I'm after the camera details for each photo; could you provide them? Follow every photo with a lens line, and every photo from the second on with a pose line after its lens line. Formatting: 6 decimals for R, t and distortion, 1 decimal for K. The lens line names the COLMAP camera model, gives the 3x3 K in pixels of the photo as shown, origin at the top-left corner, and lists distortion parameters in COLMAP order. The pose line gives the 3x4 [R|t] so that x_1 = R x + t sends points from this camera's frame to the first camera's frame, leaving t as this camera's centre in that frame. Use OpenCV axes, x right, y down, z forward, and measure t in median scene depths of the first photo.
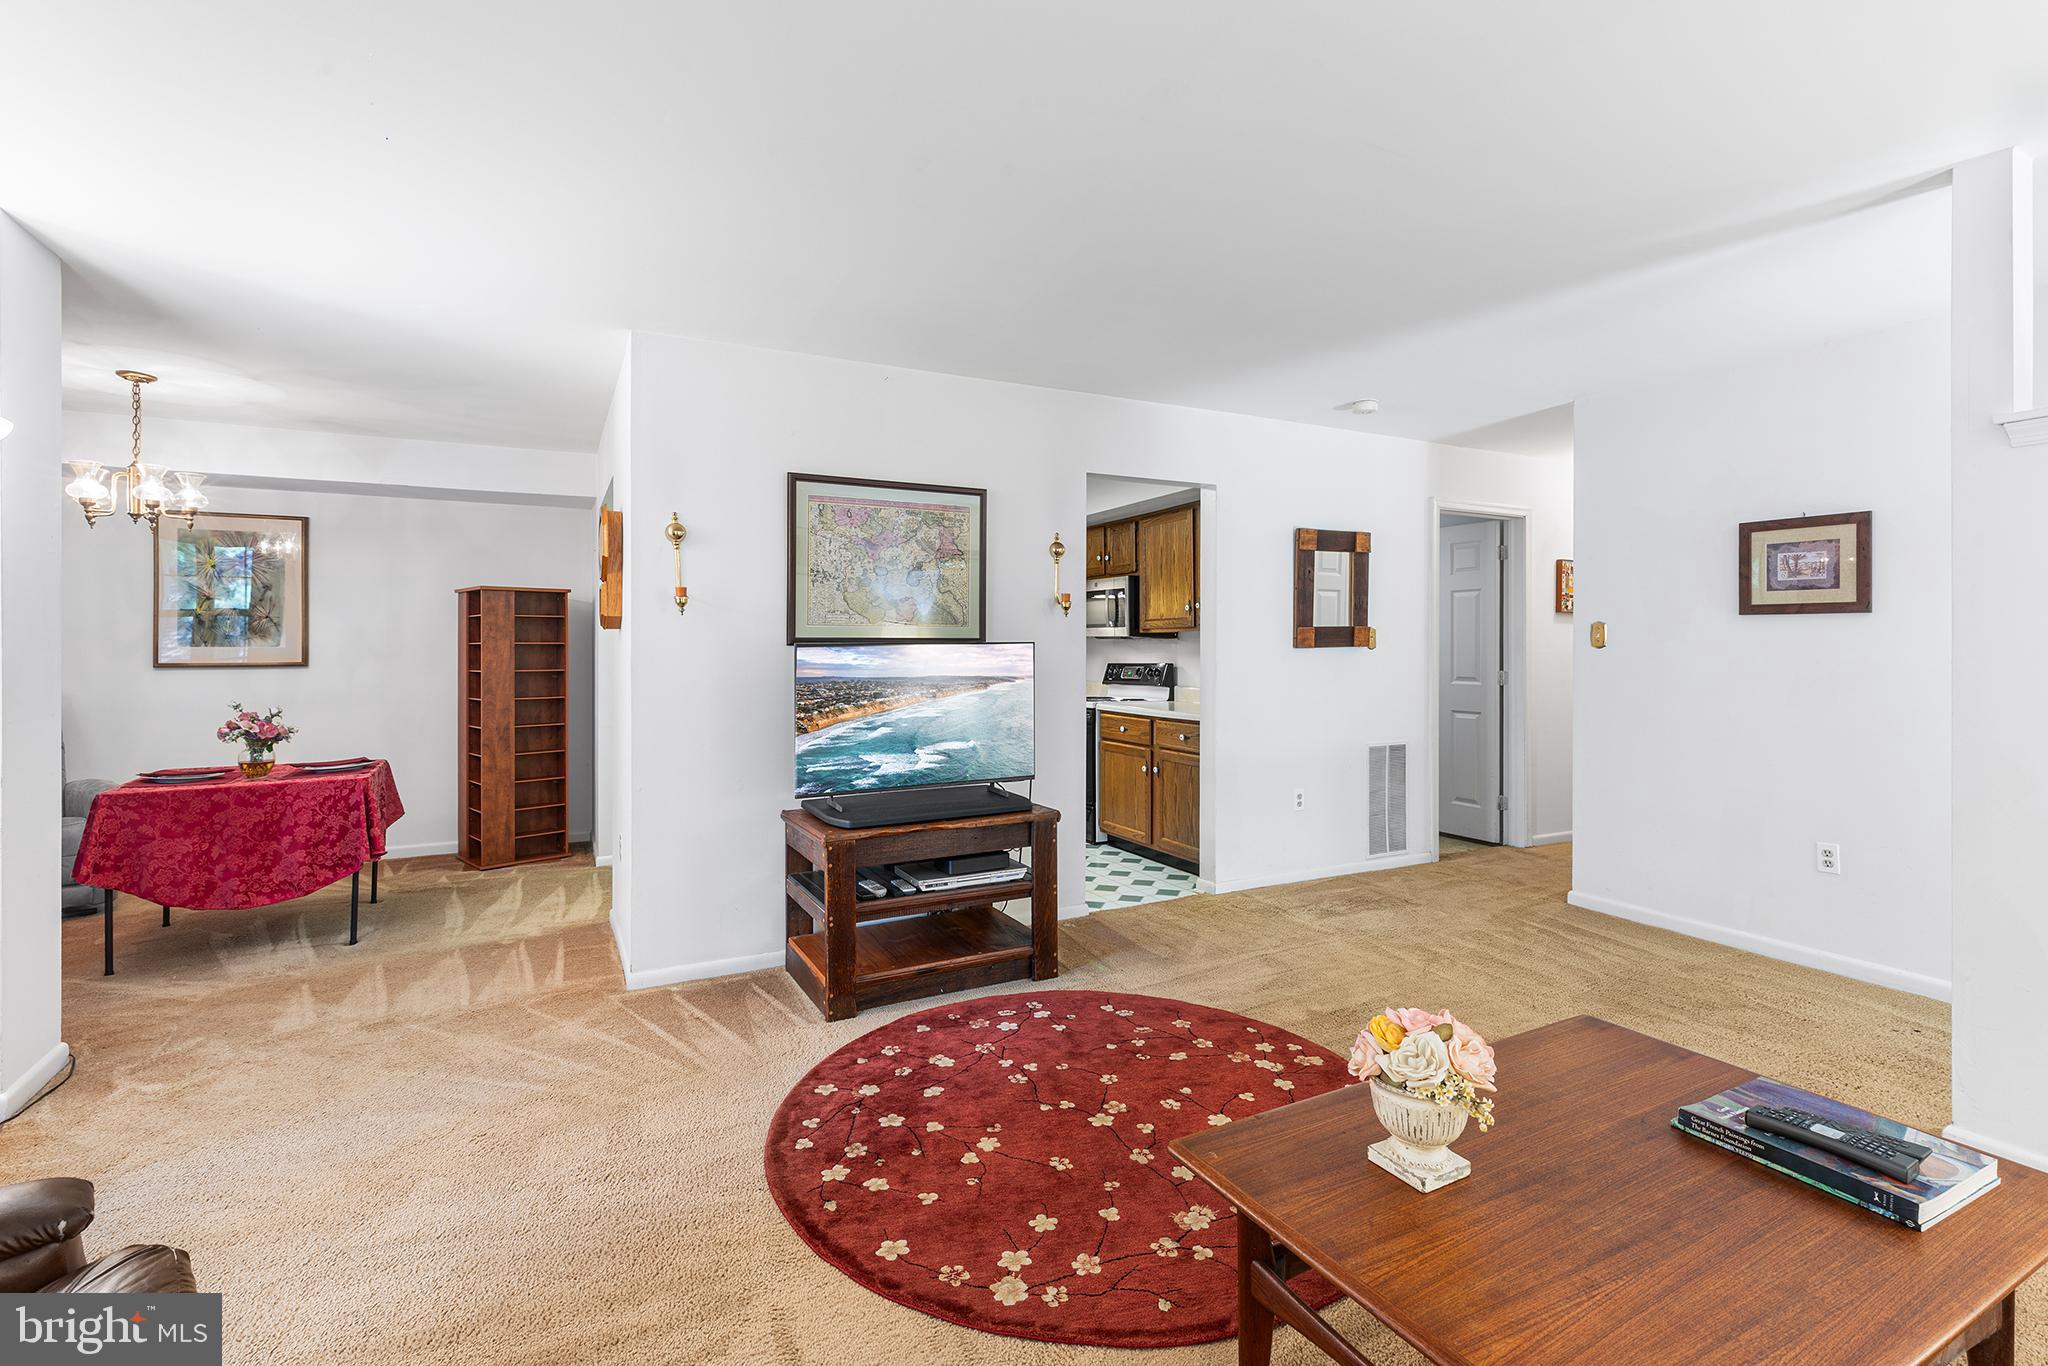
lens RADIAL K [[933.2, 0, 1036.1], [0, 933.2, 653.3], [0, 0, 1]] dist [0.003032, 0.000113]
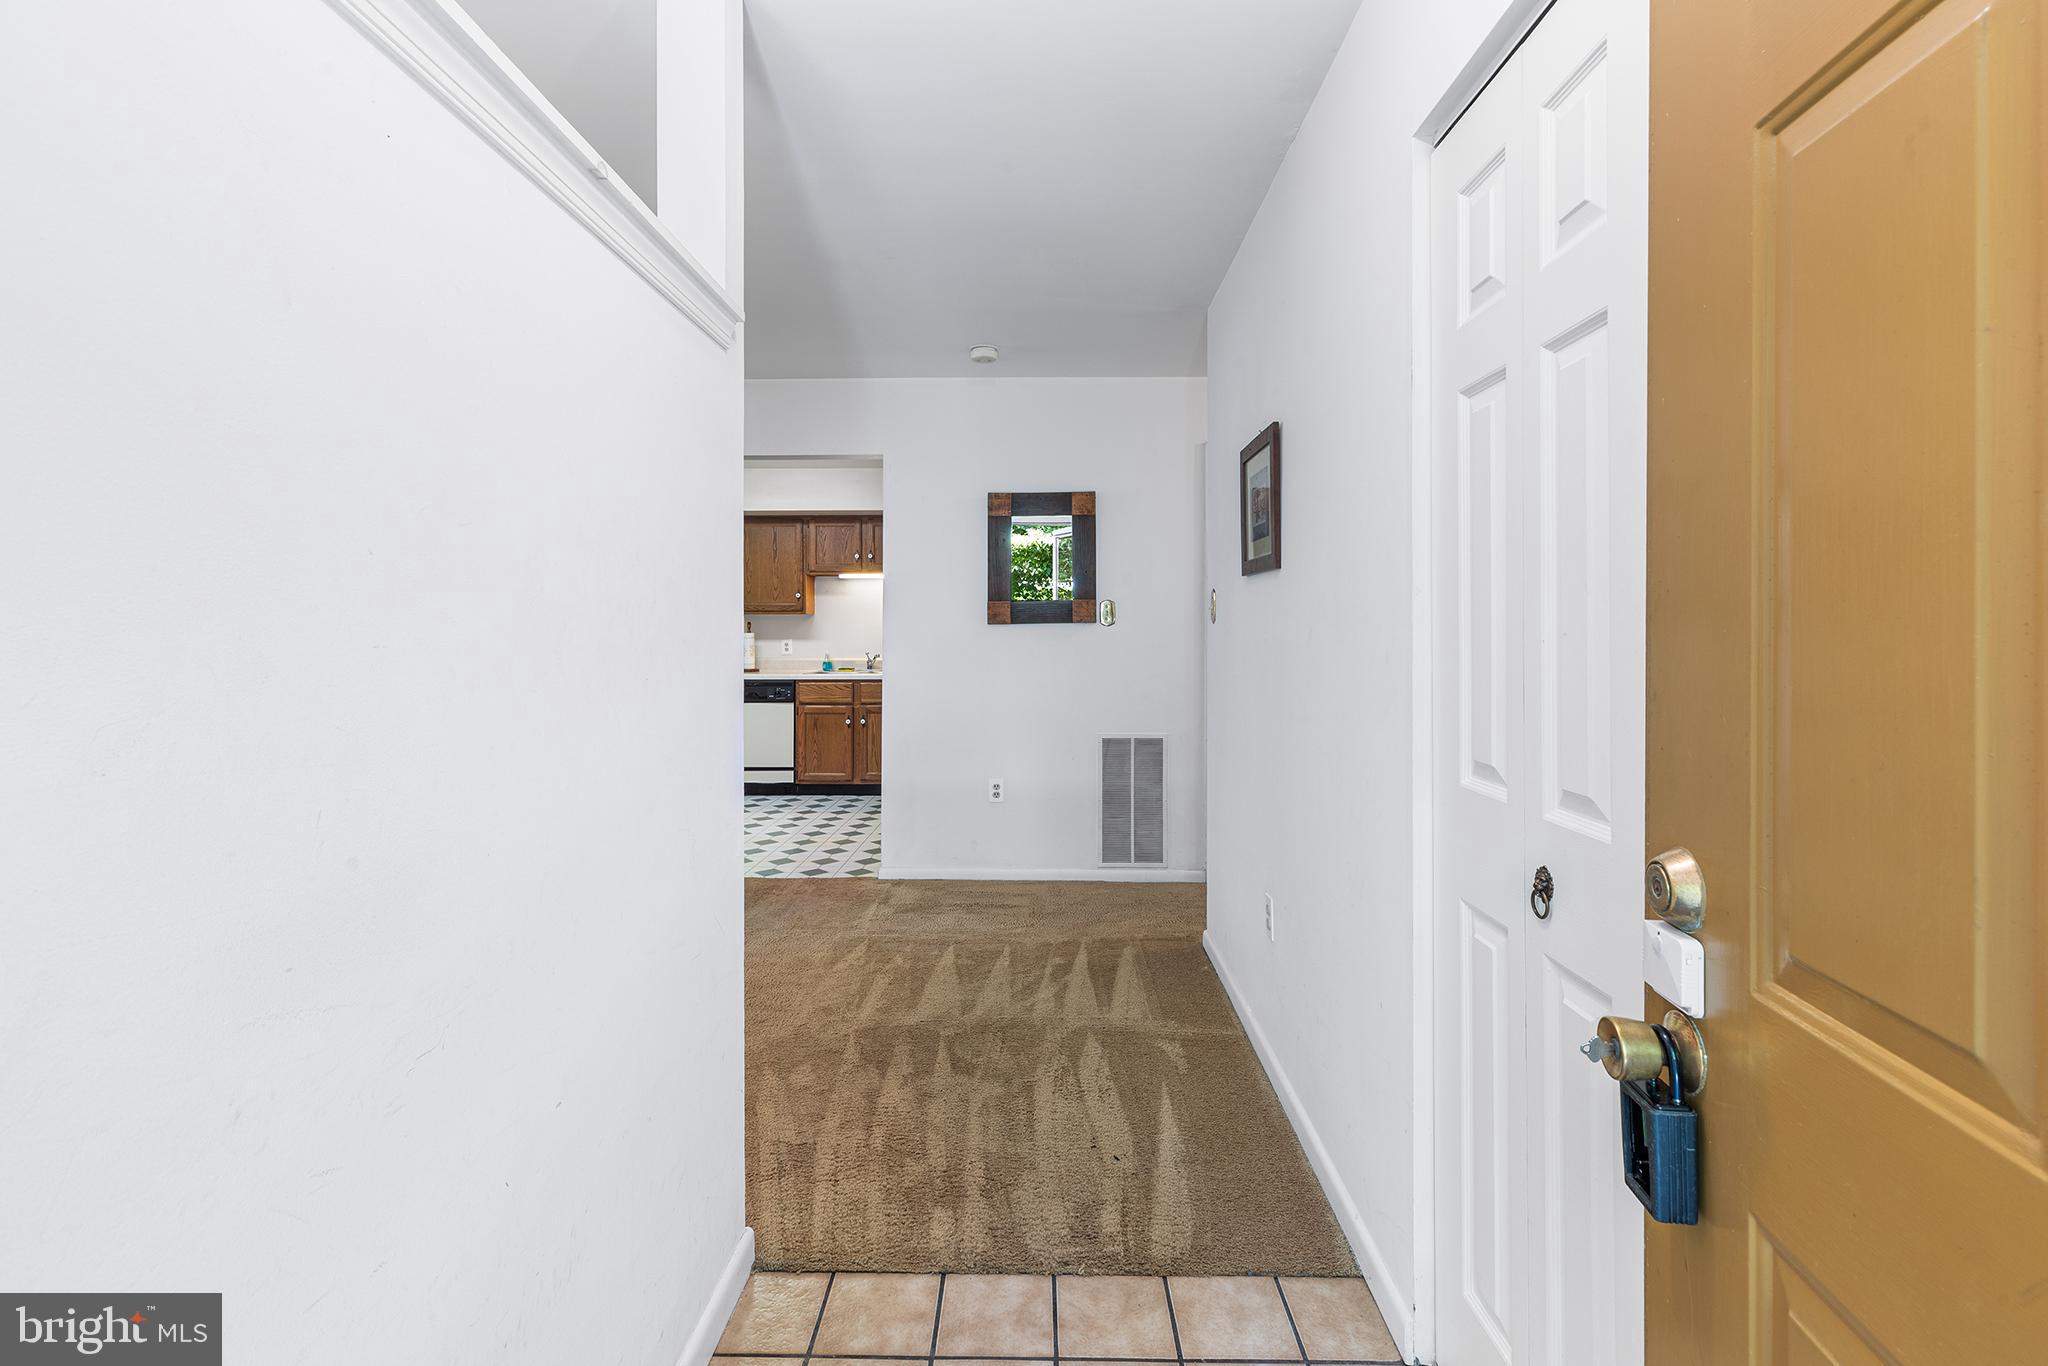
lens RADIAL K [[924.5, 0, 1025.5], [0, 924.5, 644.4], [0, 0, 1]] dist [0.001405, -0.000856]
pose [[0.875831, 0.012264, -0.482462, 0.958165], [-0.010014, 0.999924, 0.007240, 0.009641], [0.482514, -0.001510, 0.875887, 0.288217]]
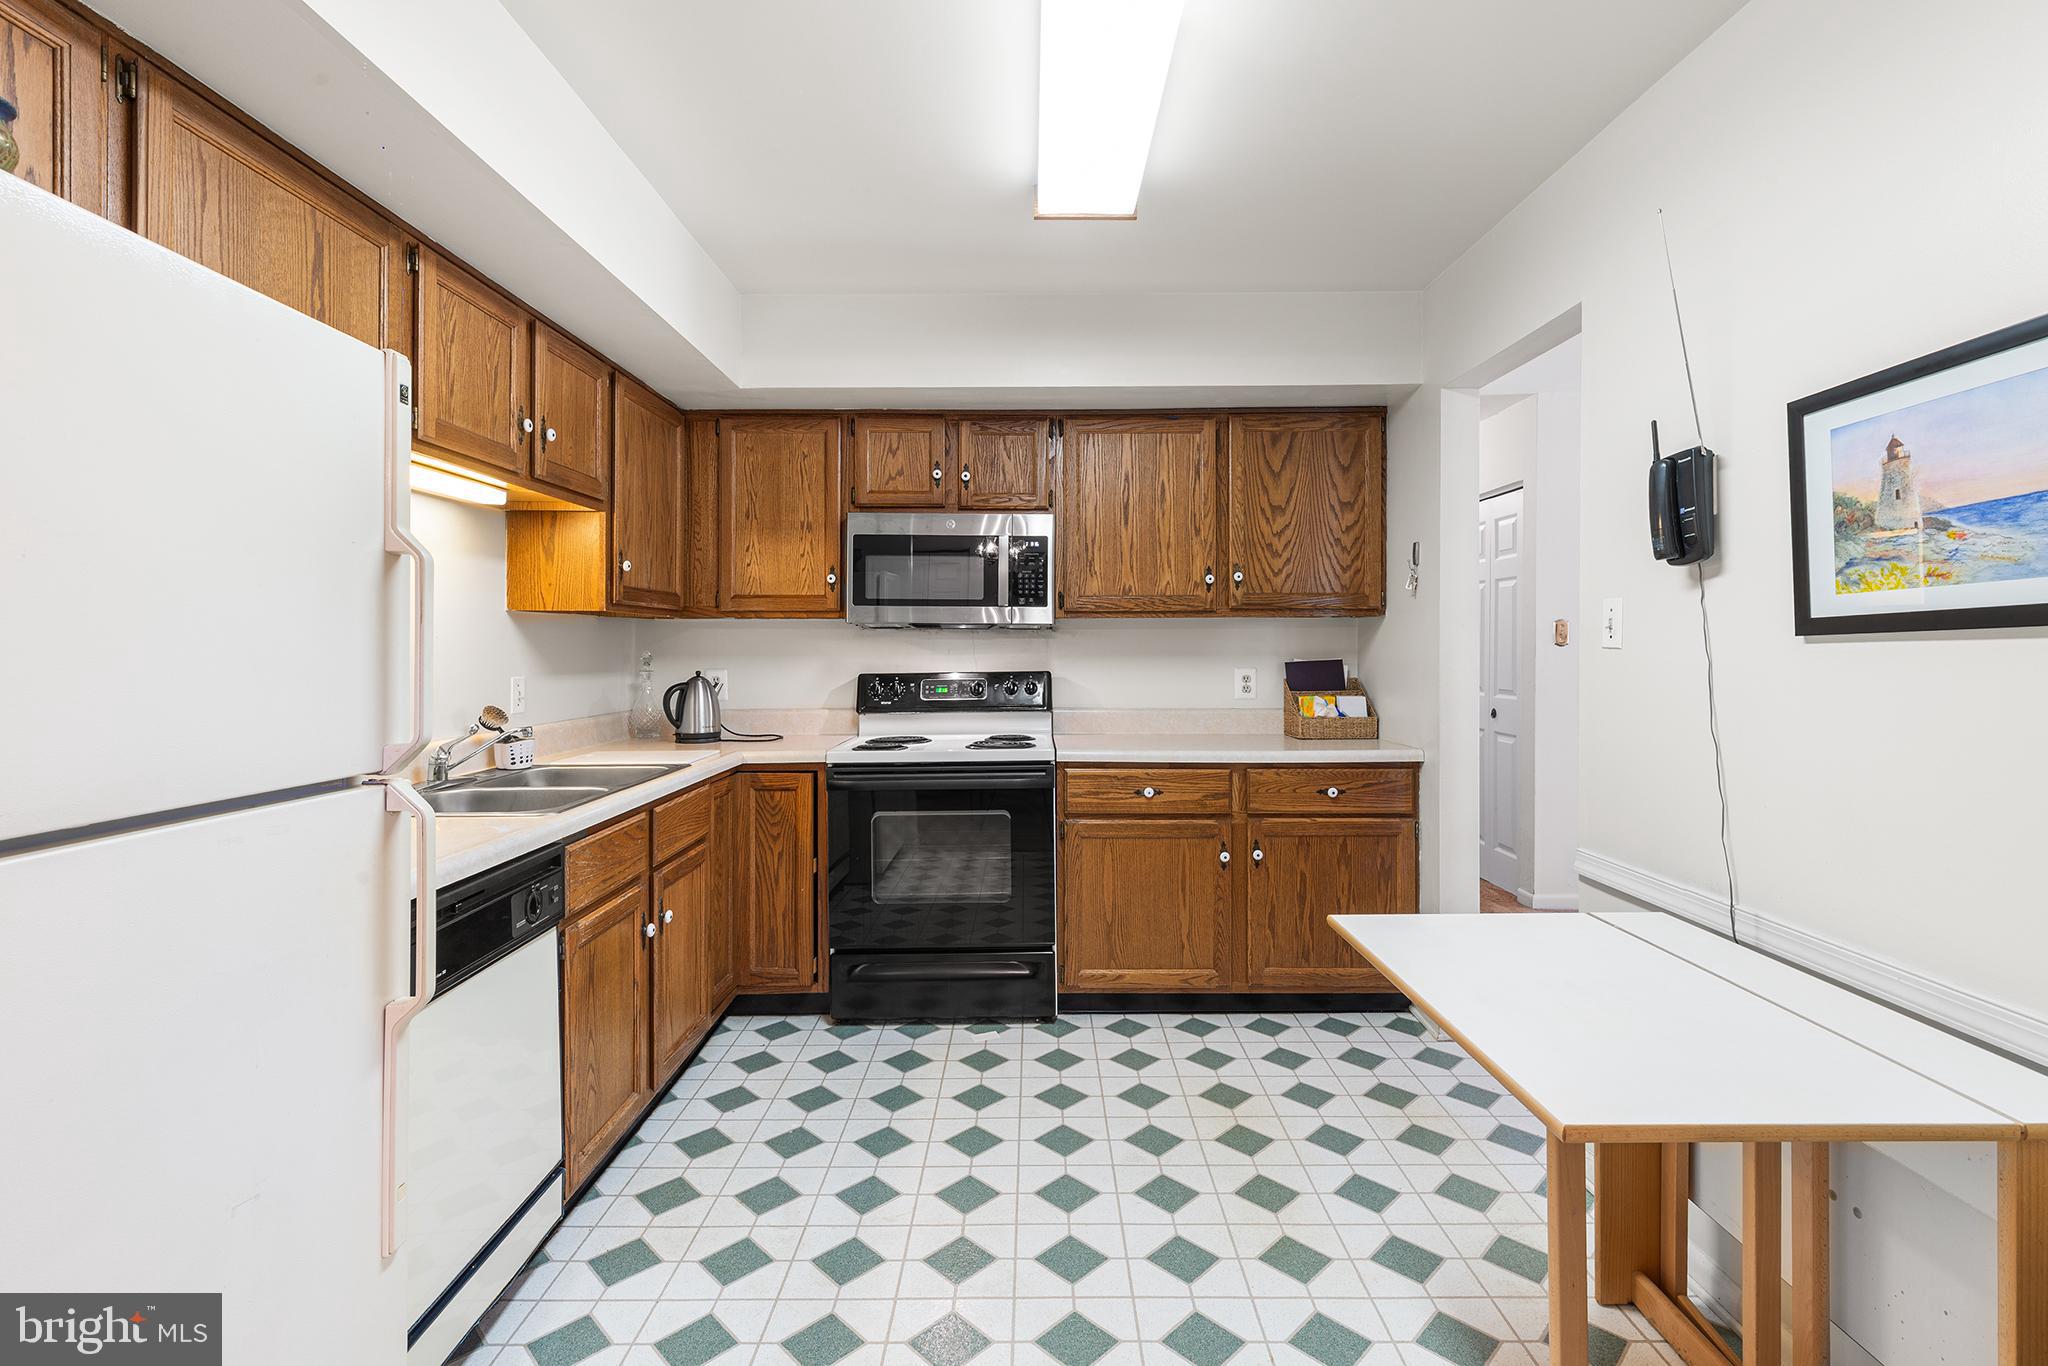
lens RADIAL K [[936.8, 0, 1031.7], [0, 936.8, 638.8], [0, 0, 1]] dist [0.001435, -0.000217]
pose [[0.461680, 0.009029, 0.887001, -0.639265], [0.006309, 0.999889, -0.013462, -0.003324], [-0.887024, 0.011811, 0.461572, 1.193932]]
